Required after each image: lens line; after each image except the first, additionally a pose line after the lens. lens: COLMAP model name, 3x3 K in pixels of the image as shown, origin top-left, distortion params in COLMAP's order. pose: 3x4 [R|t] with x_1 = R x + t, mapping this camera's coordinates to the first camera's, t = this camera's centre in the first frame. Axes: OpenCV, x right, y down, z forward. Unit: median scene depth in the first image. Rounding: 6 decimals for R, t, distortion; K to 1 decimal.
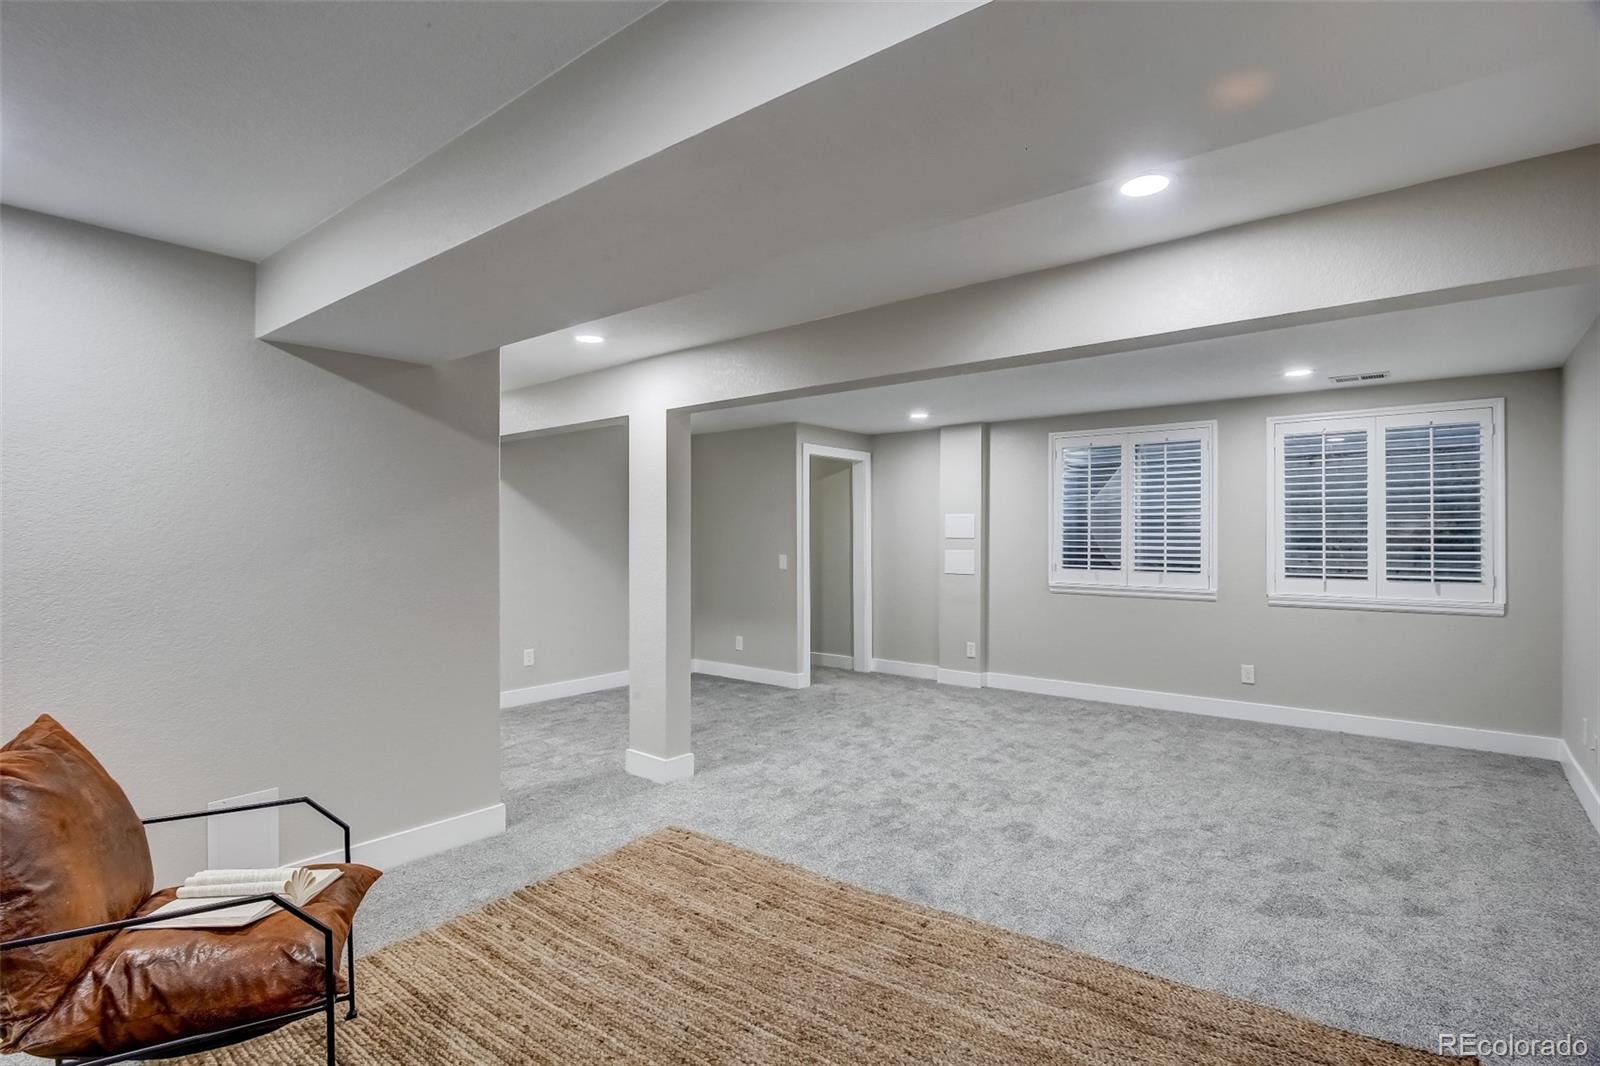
lens RADIAL K [[776.5, 0, 795.7], [0, 776.5, 530.9], [0, 0, 1]] dist [-0.000172, -0.000109]
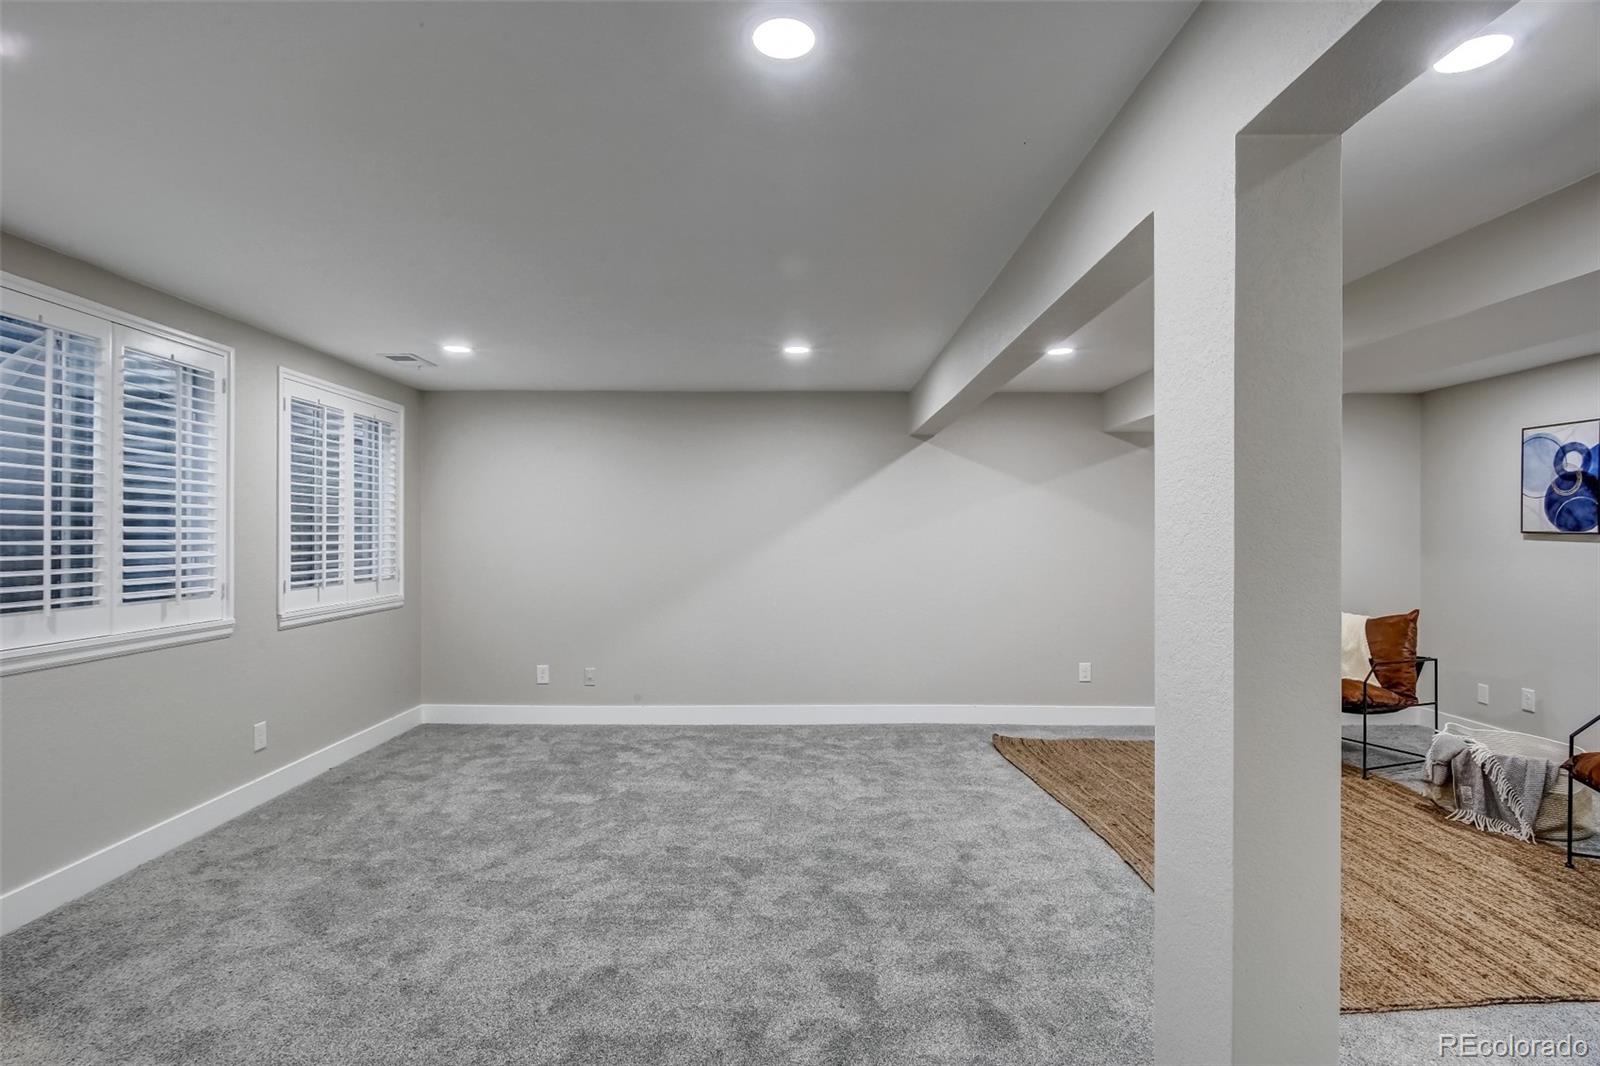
lens RADIAL K [[781.0, 0, 800.8], [0, 781.0, 538.5], [0, 0, 1]] dist [-0.004422, -0.000283]
pose [[-0.638835, -0.004093, 0.769333, -0.261612], [-0.003861, 0.999990, 0.002115, 0.008626], [-0.769334, -0.001619, -0.638845, 1.134816]]
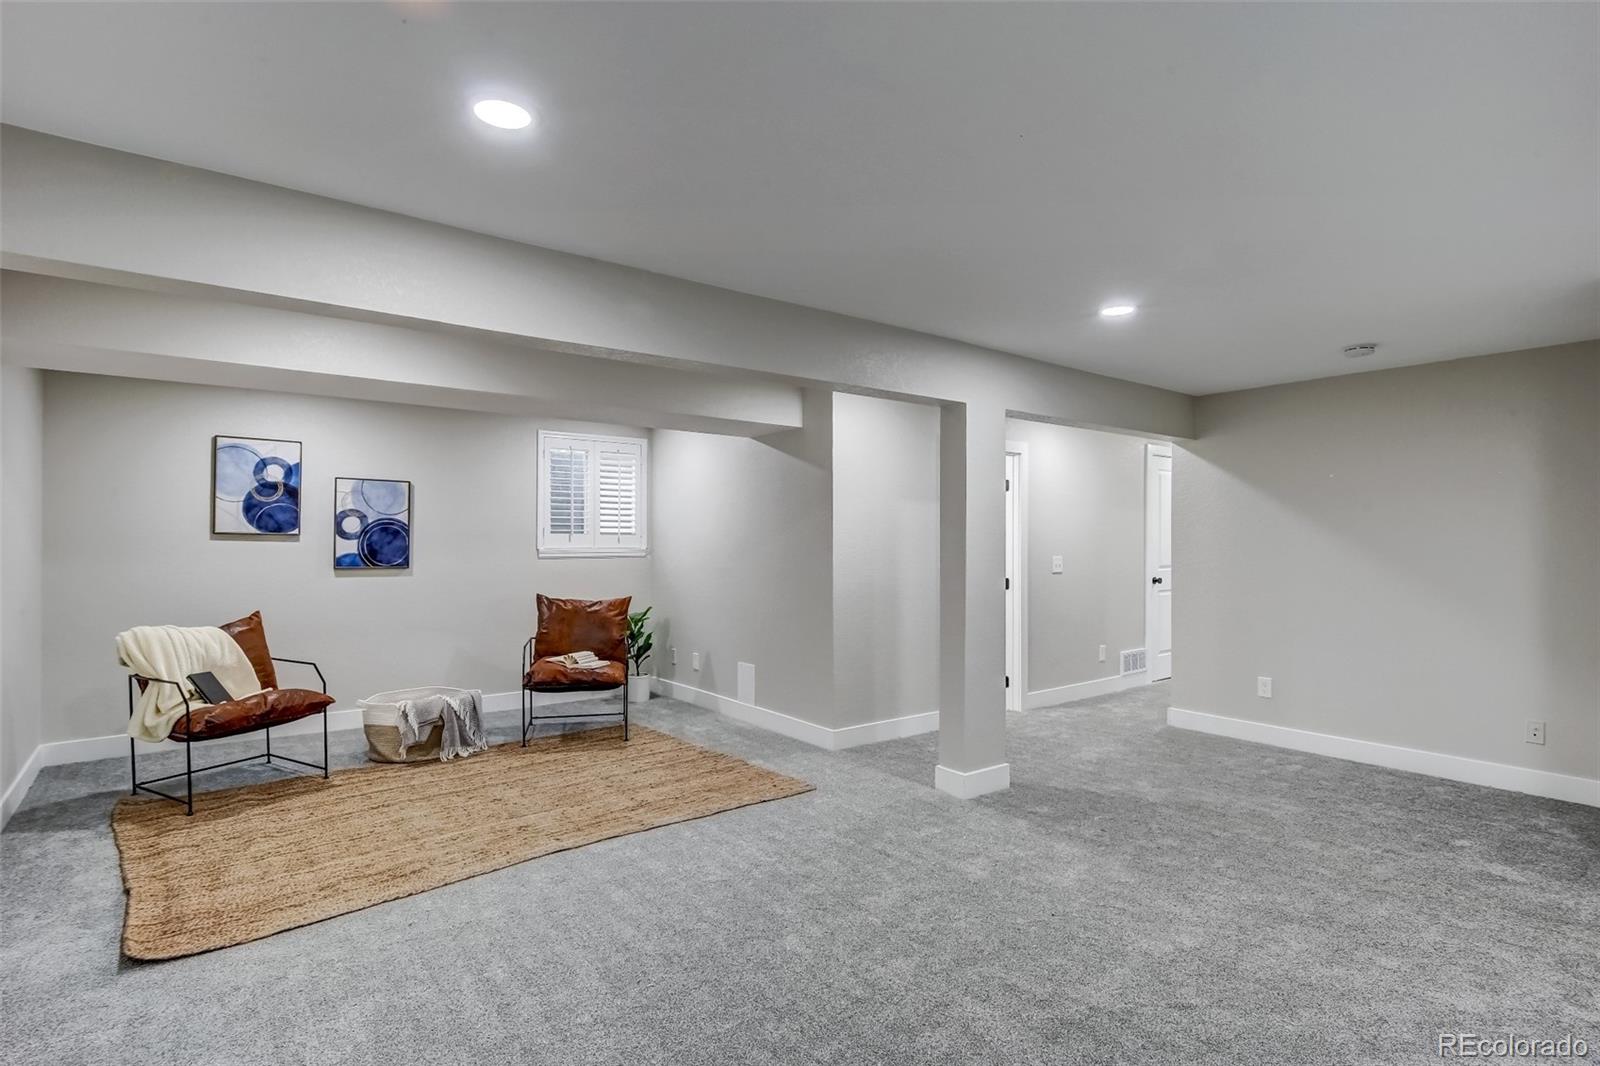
lens RADIAL K [[781.0, 0, 800.8], [0, 781.0, 538.5], [0, 0, 1]] dist [-0.004422, -0.000283]
pose [[-0.212806, 0.003053, -0.977090, 0.661508], [0.002182, 0.999994, 0.002649, 0.005993], [0.977092, -0.001568, -0.212811, 0.830135]]
